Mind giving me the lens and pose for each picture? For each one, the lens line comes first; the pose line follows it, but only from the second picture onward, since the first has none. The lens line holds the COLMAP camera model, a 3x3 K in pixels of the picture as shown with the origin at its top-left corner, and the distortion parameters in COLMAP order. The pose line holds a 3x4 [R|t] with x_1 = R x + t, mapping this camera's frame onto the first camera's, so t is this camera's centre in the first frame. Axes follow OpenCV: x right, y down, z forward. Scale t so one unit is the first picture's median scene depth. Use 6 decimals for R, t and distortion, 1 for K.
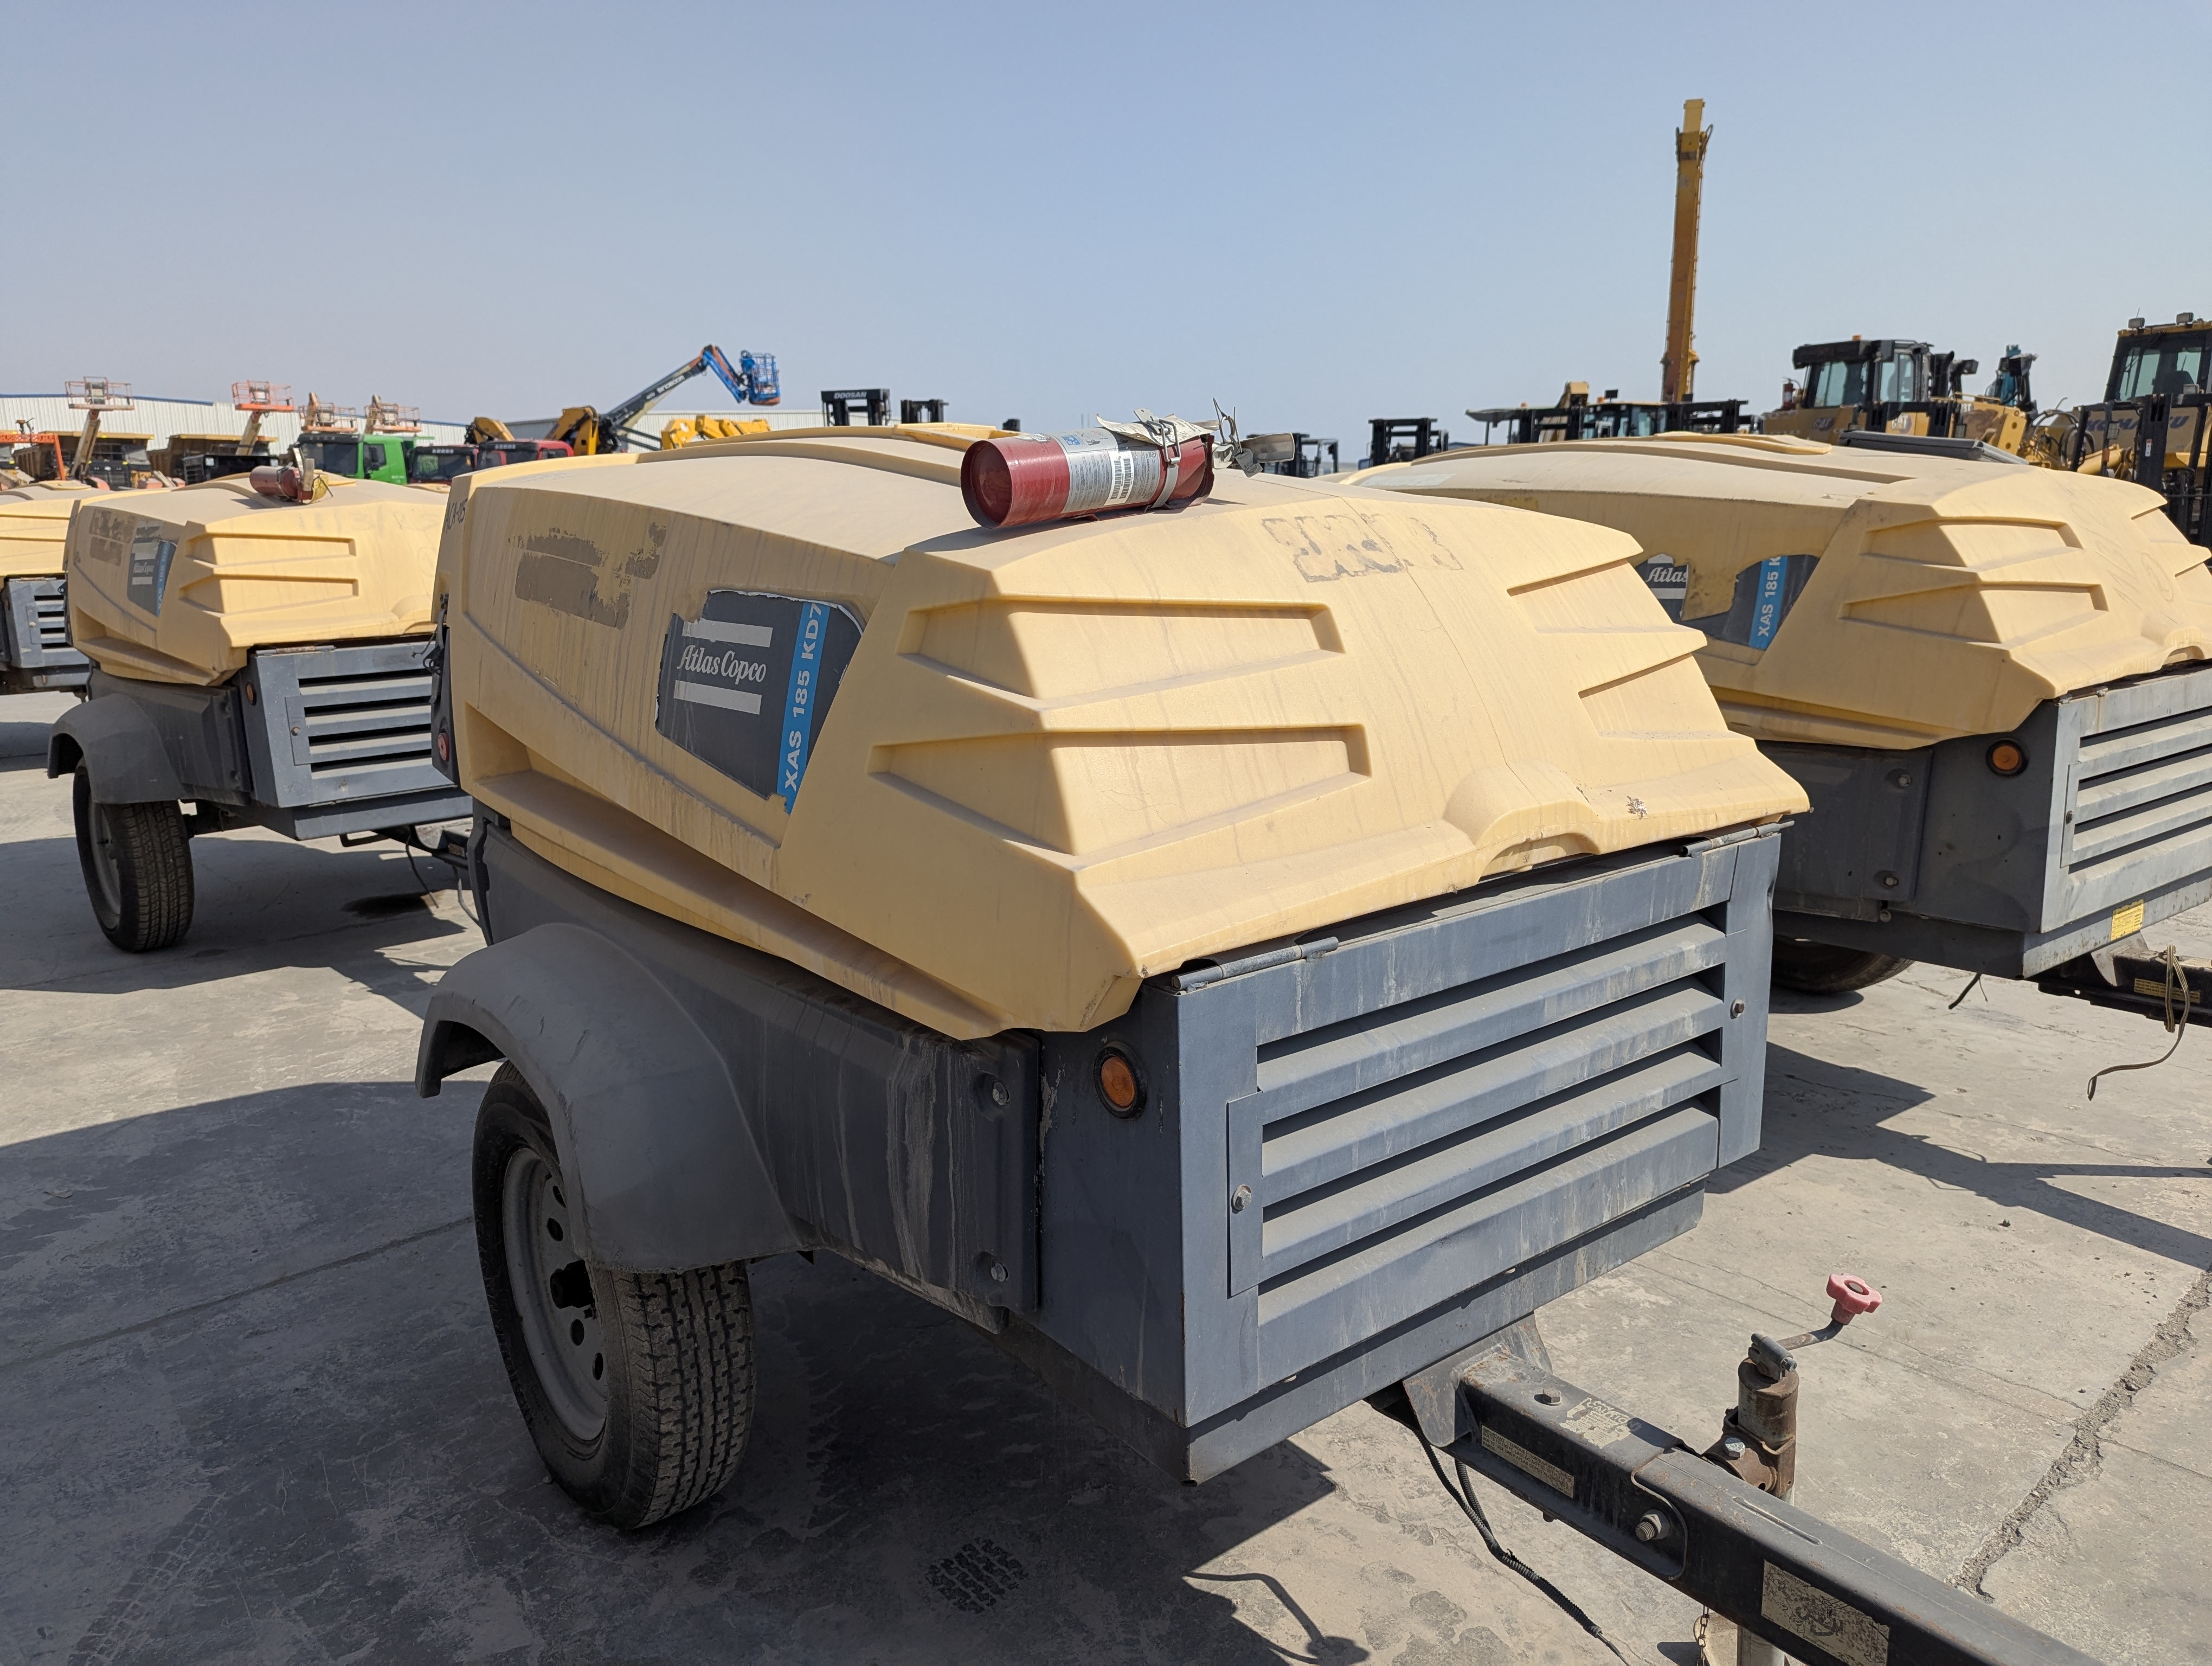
lens RADIAL K [[1580.3, 0, 1098.8], [0, 1580.3, 835.0], [0, 0, 1]] dist [0.048524, -0.052460]
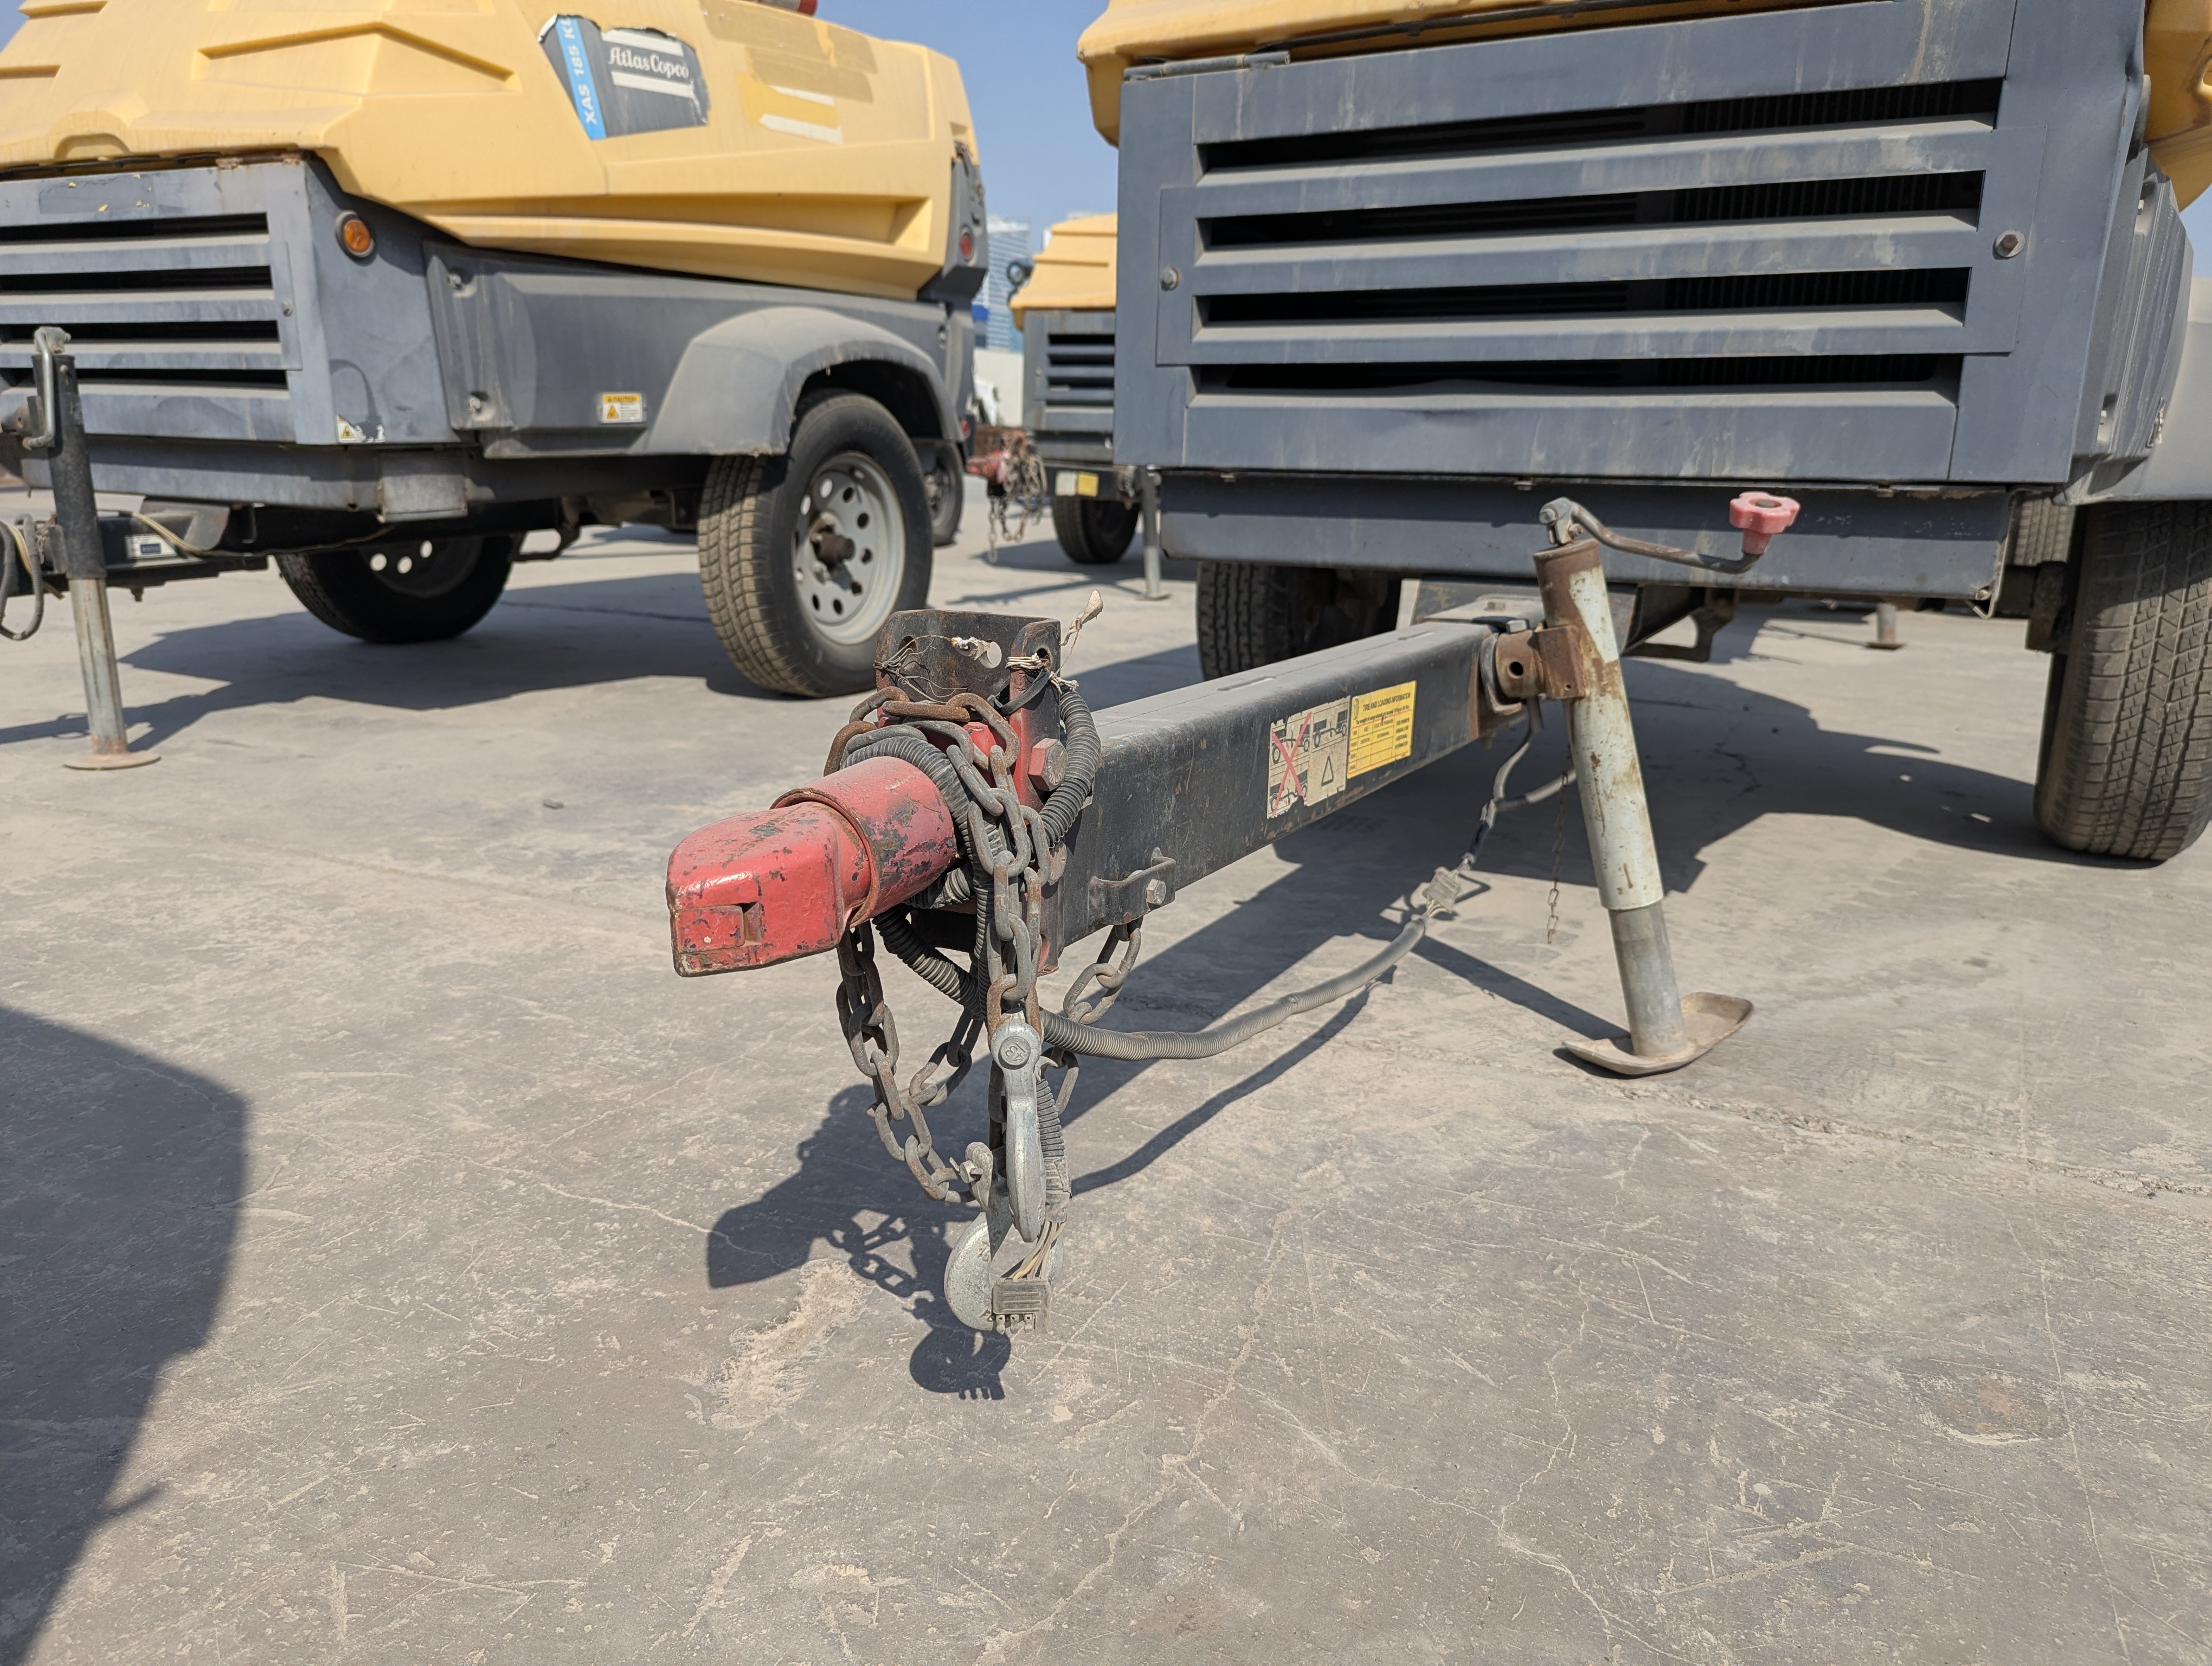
lens RADIAL K [[1580.3, 0, 1091.6], [0, 1580.3, 841.9], [0, 0, 1]] dist [0.048524, -0.052460]
pose [[0.383020, 0.249708, -0.889349, 1.021098], [-0.218736, 0.959906, 0.175314, 0.356947], [0.897469, 0.127384, 0.422283, 0.381376]]
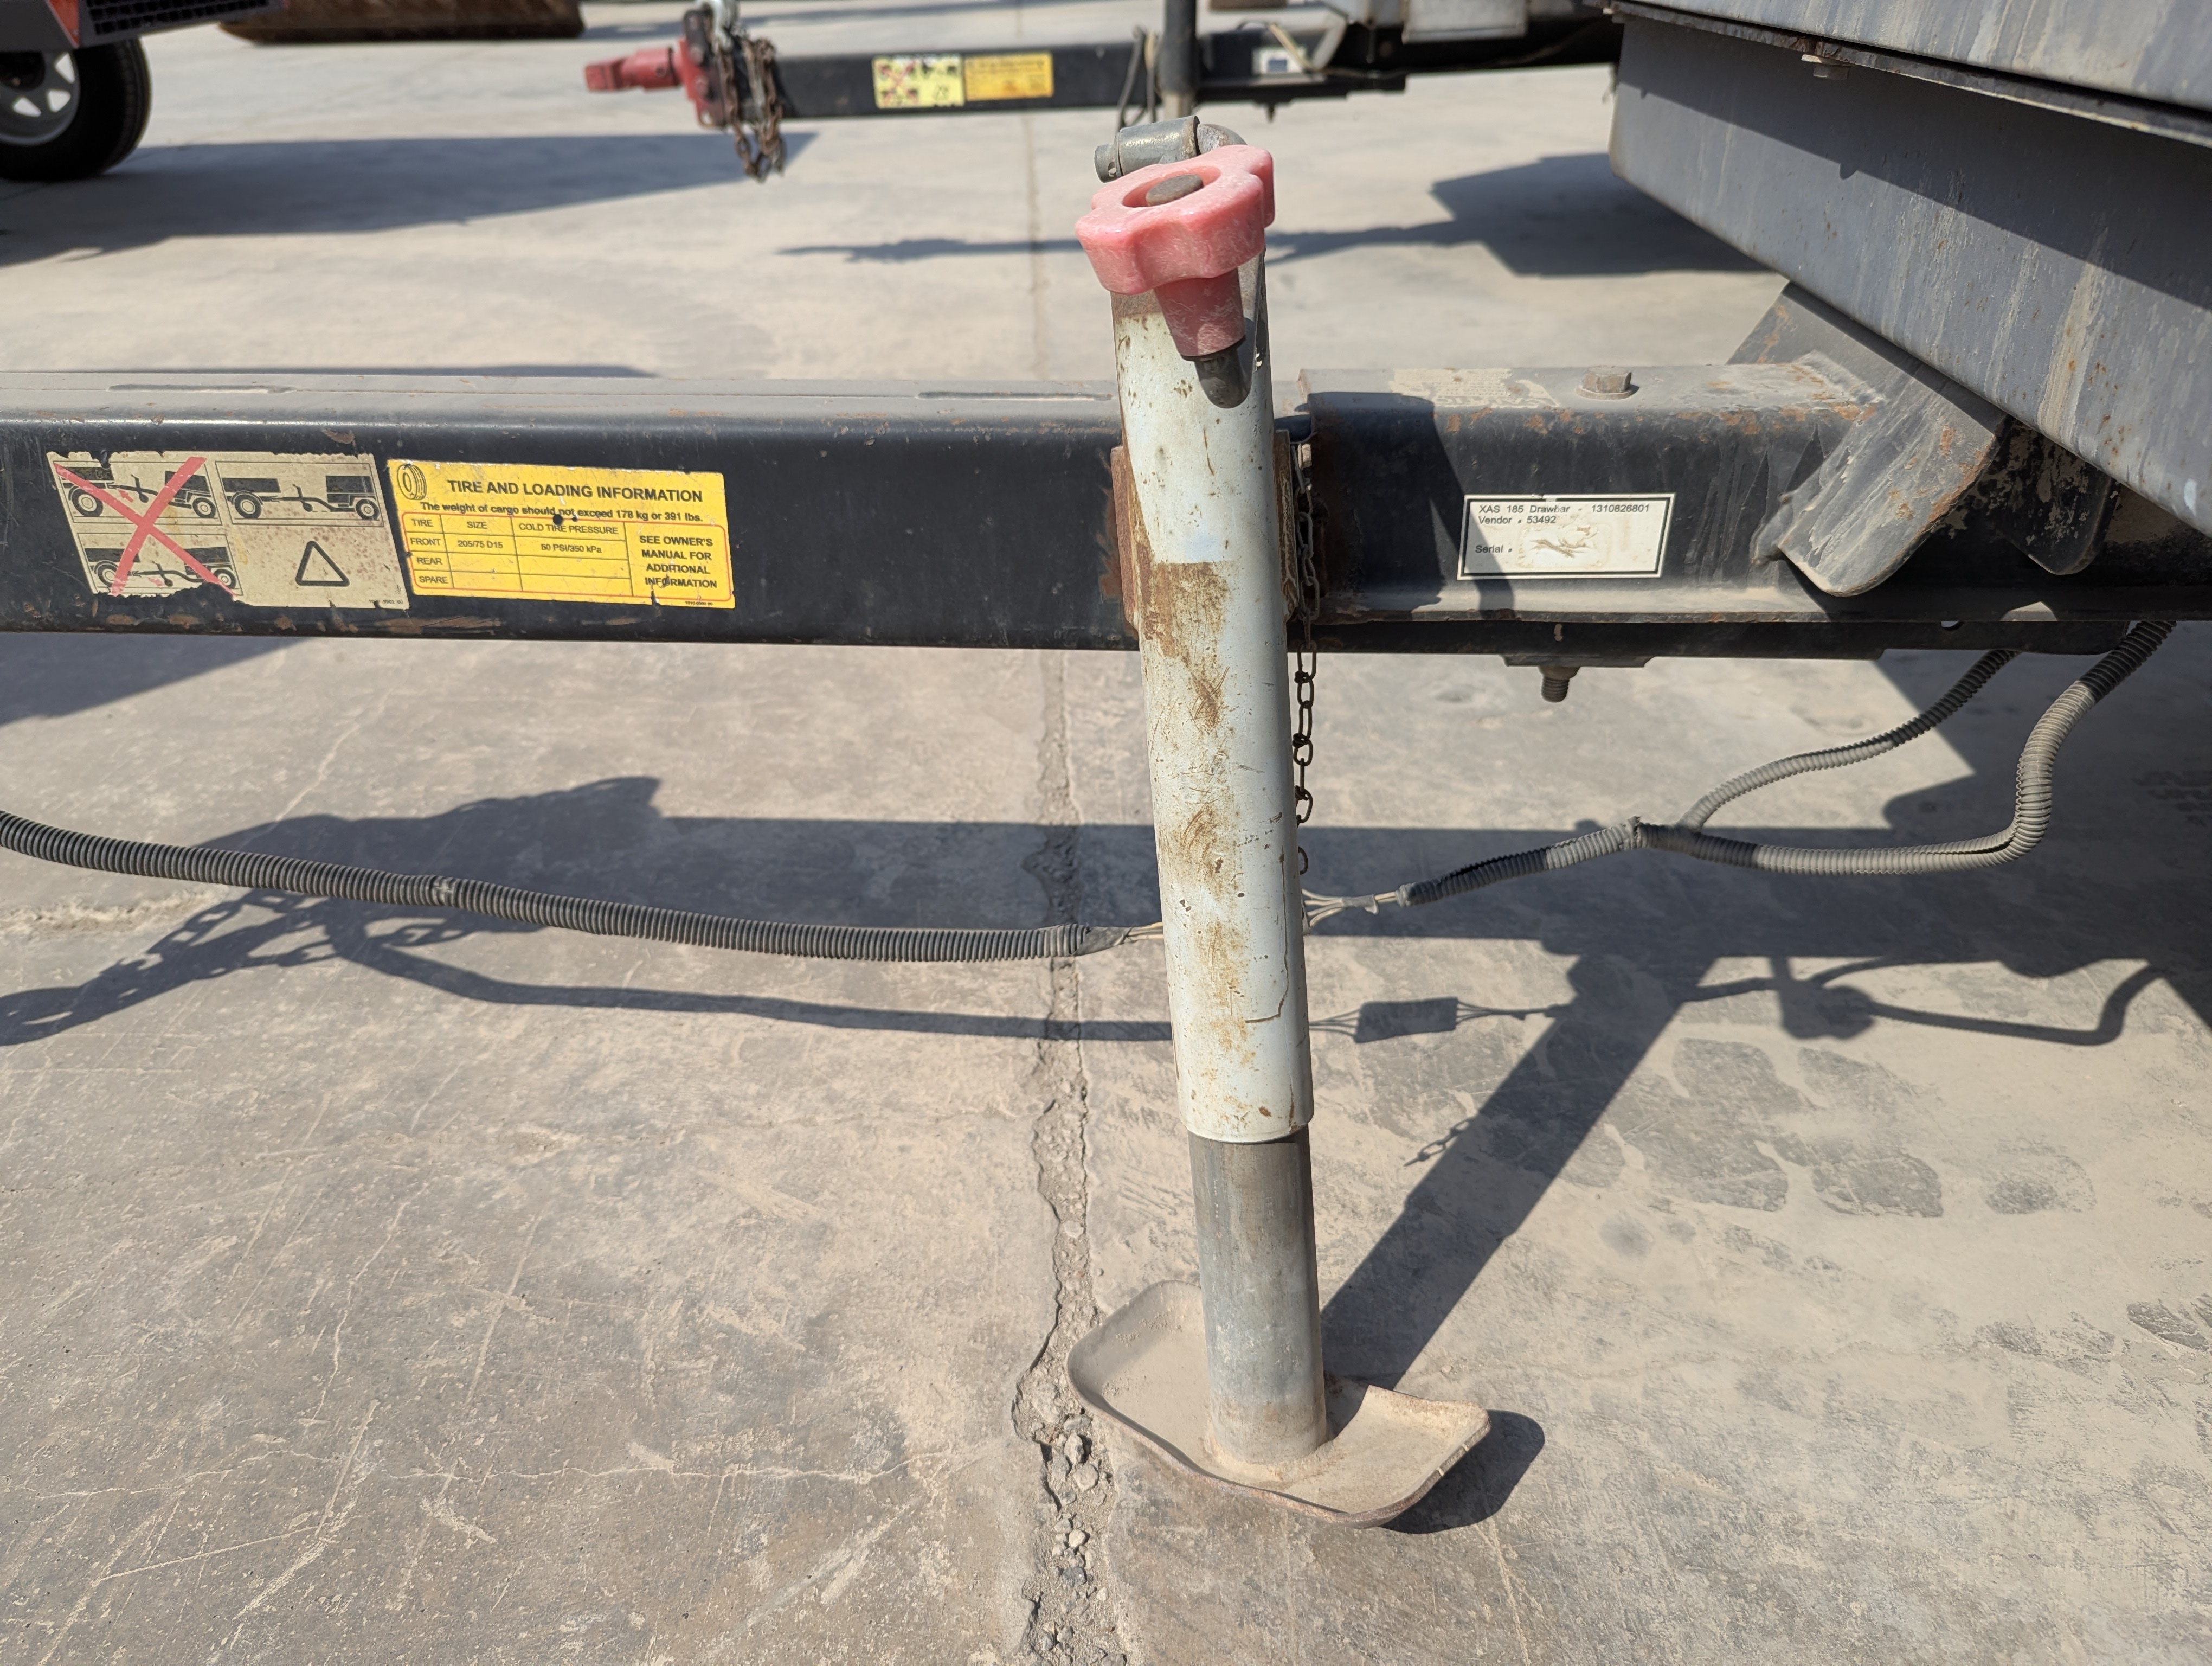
lens RADIAL K [[1580.3, 0, 1085.3], [0, 1580.3, 830.2], [0, 0, 1]] dist [0.048524, -0.052460]
pose [[-0.655644, 0.398191, -0.641541, 0.638209], [-0.140969, 0.770154, 0.622086, 0.197847], [0.741795, 0.498304, -0.448814, 1.083463]]
